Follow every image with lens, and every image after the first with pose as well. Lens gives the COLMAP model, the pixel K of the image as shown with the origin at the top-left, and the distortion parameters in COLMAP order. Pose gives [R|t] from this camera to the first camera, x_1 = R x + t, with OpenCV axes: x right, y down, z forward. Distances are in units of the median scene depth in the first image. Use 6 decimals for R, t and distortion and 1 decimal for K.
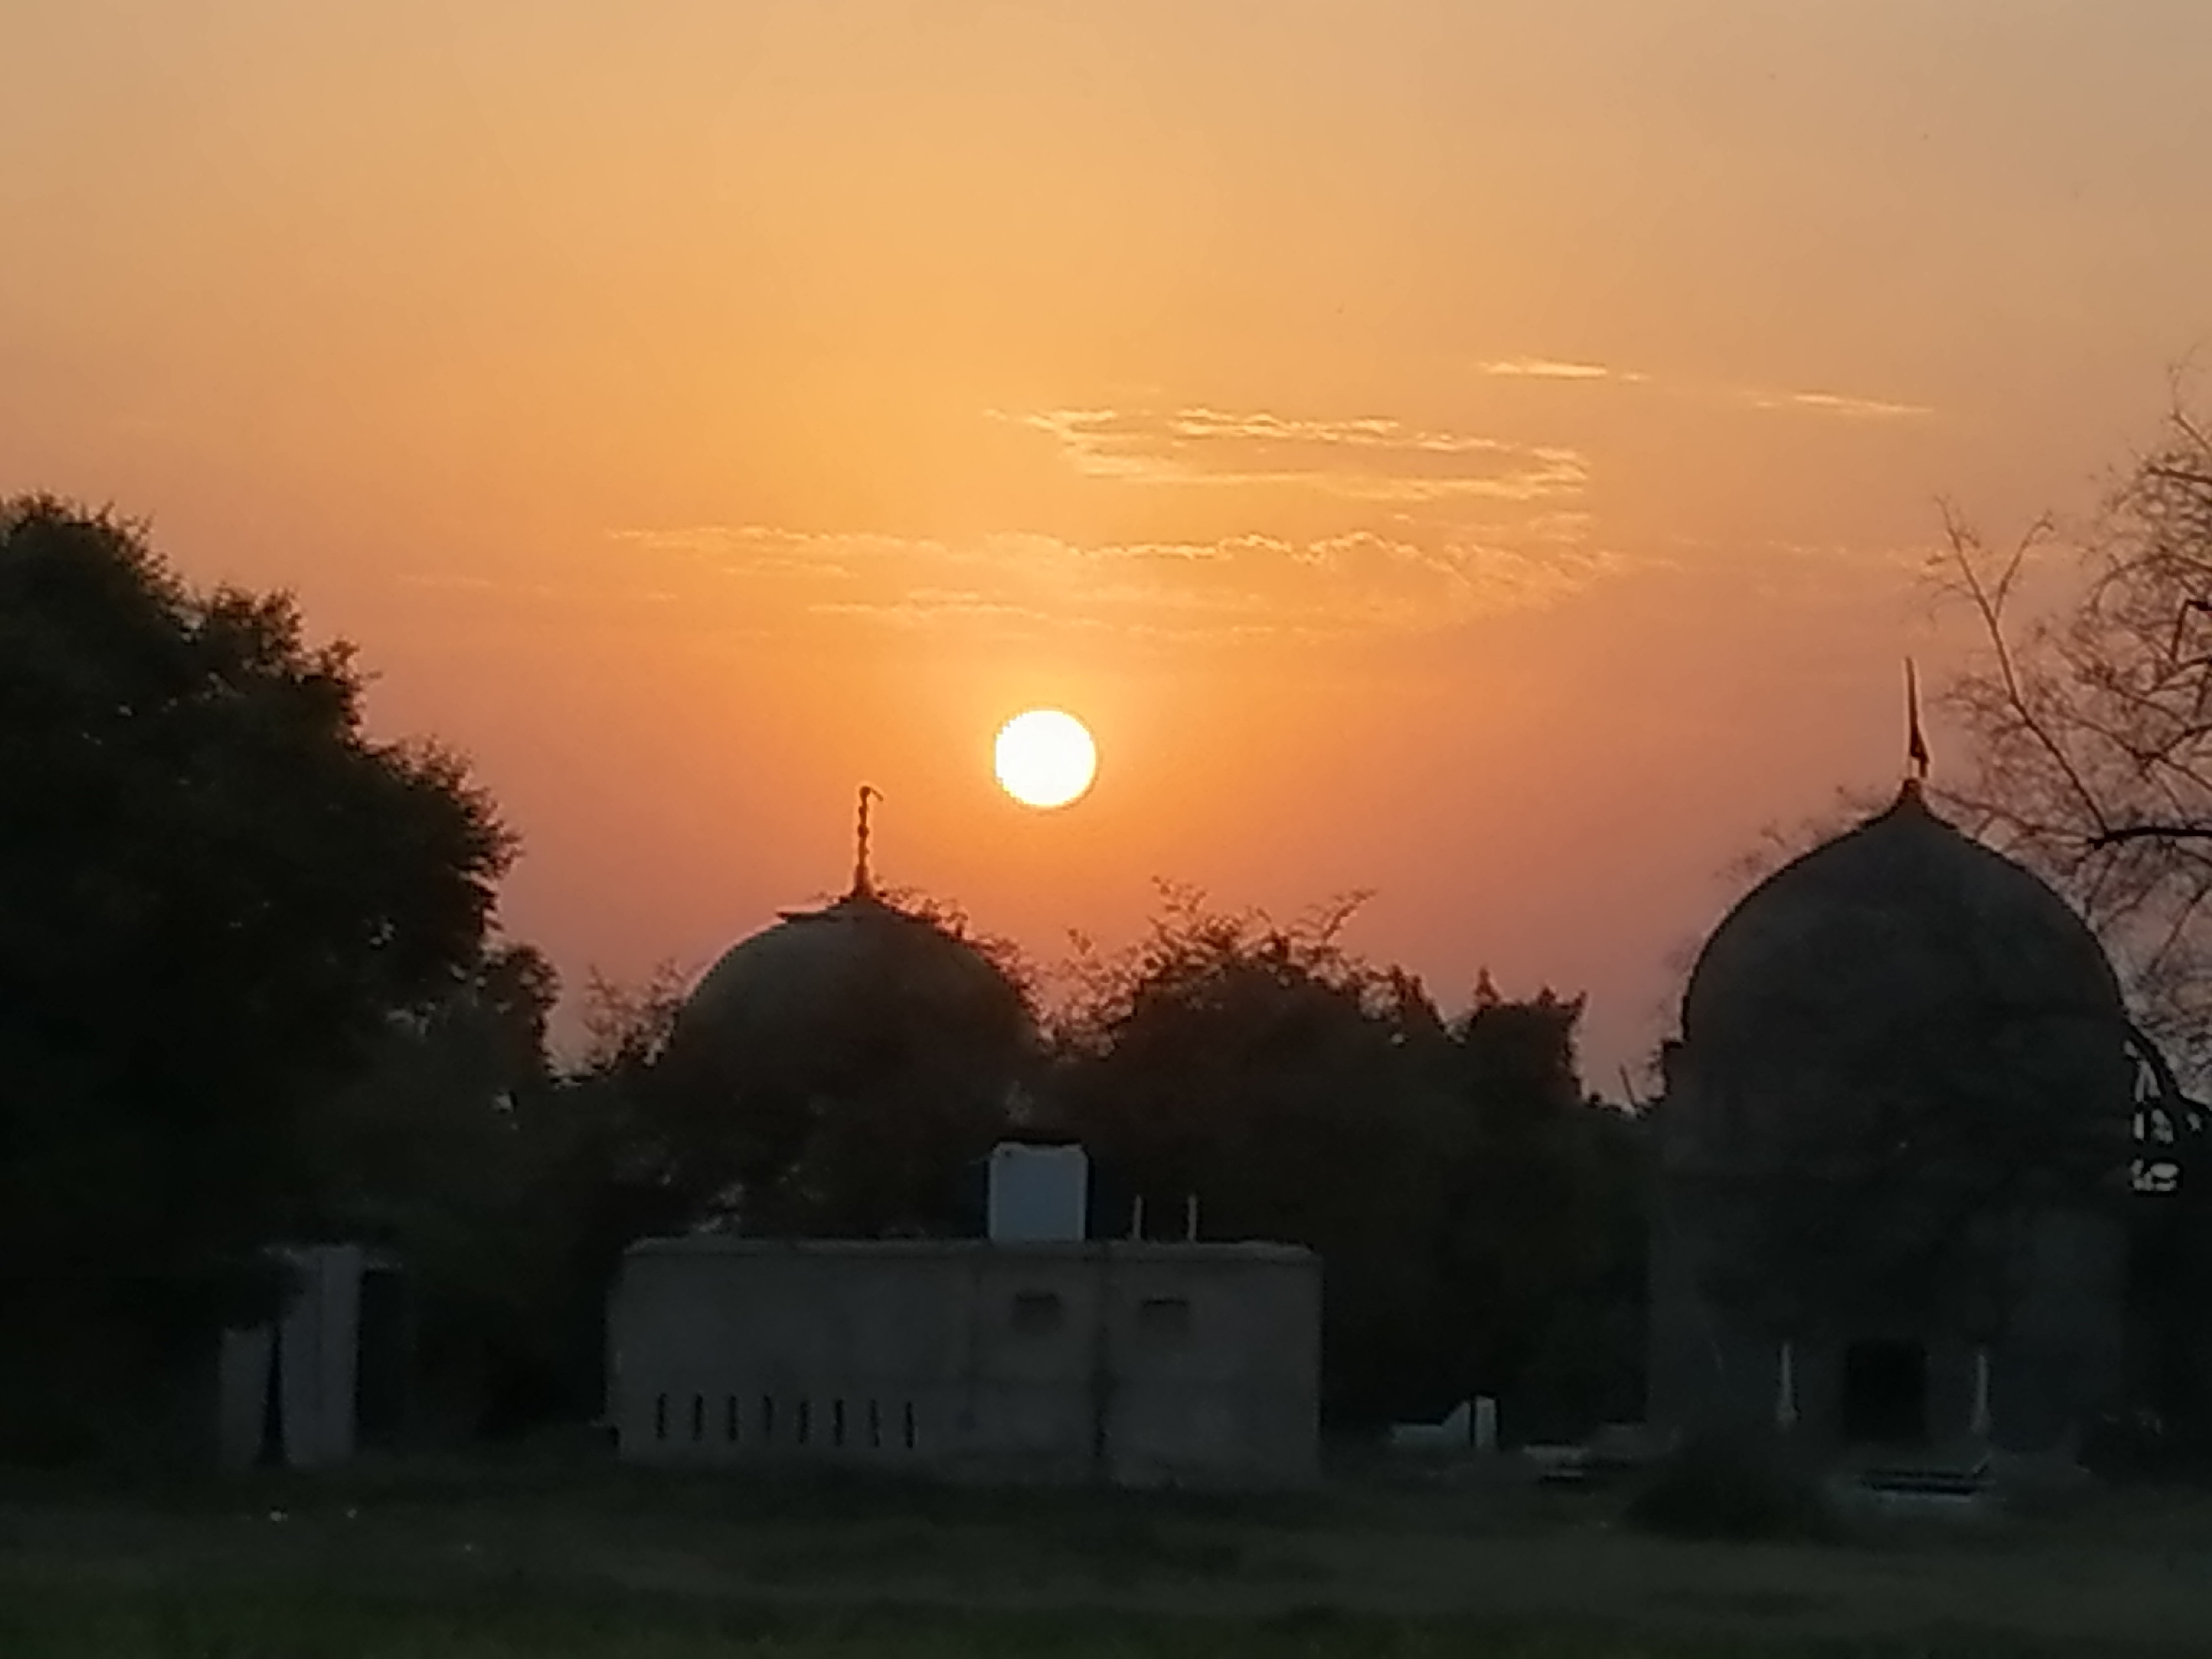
lens RADIAL K [[10185.6, 0, 1112.5], [0, 10185.6, 843.8], [0, 0, 1]] dist [0.171945, 0.000000]
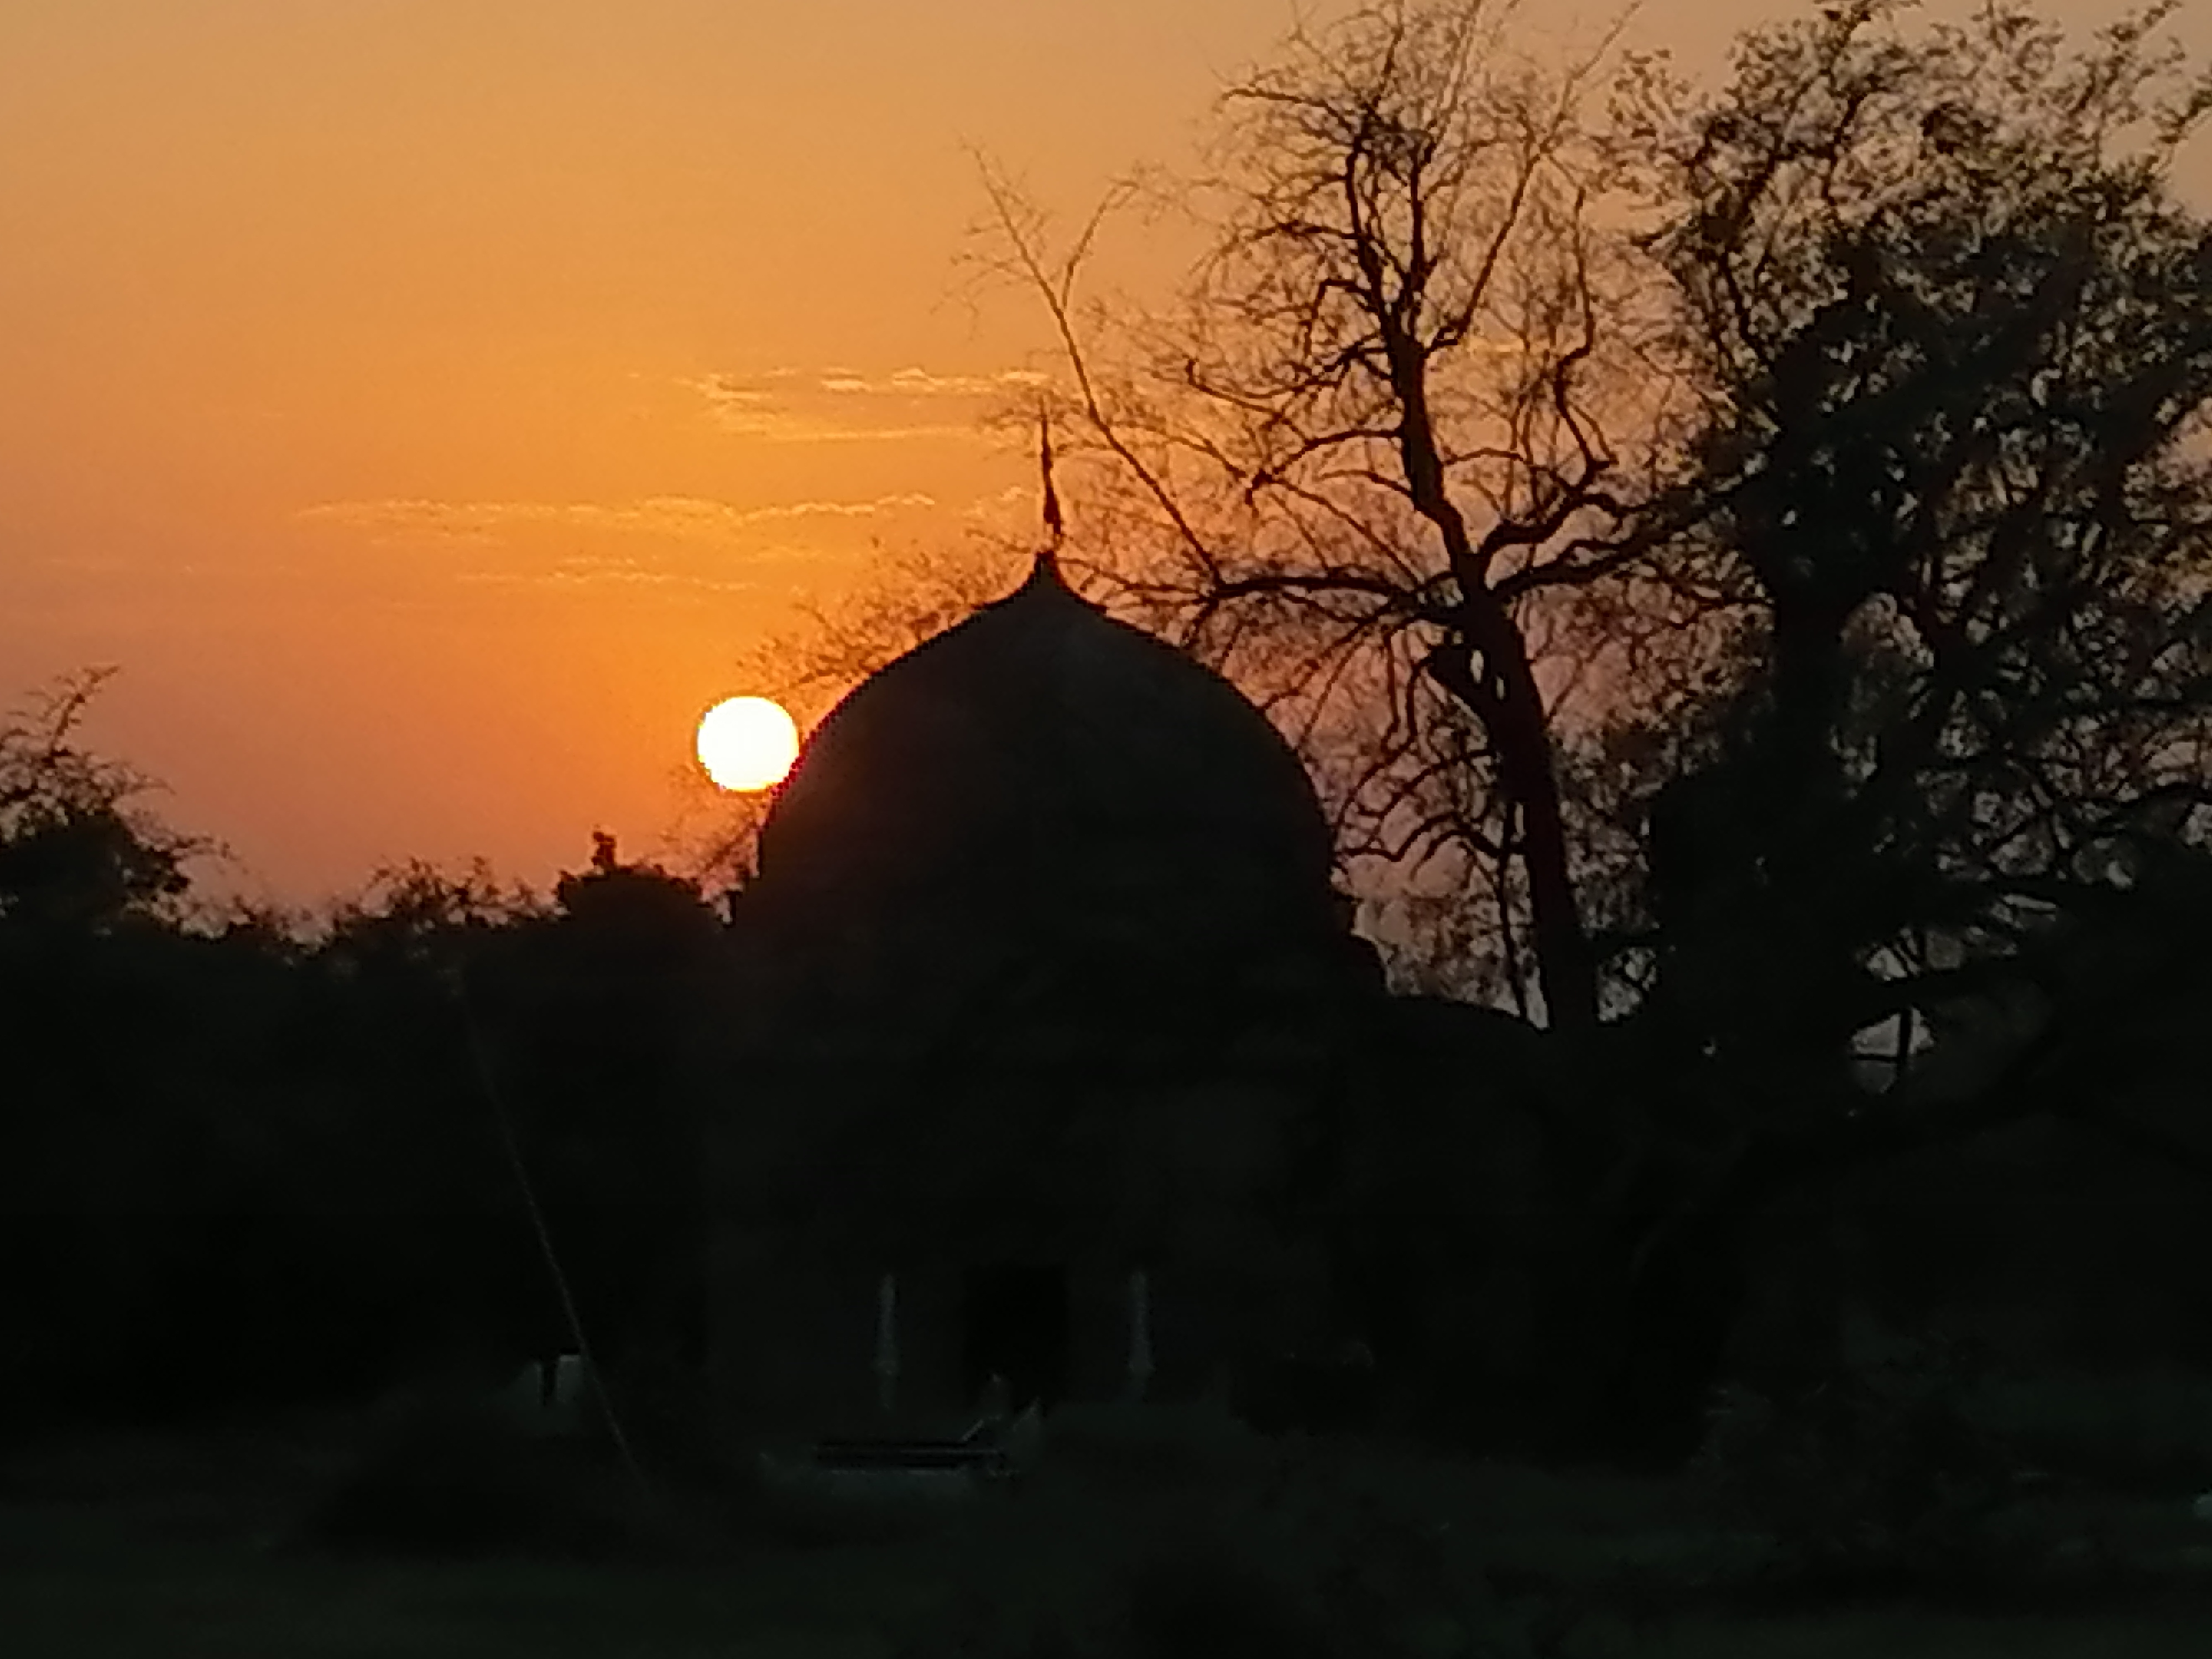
lens RADIAL K [[10185.6, 0, 1106.0], [0, 10185.6, 832.7], [0, 0, 1]] dist [0.171945, 0.000000]
pose [[0.999060, -0.035745, 0.024505, 0.122727], [0.035718, 0.999361, 0.001525, 0.027823], [-0.024544, -0.000648, 0.999699, 0.426891]]
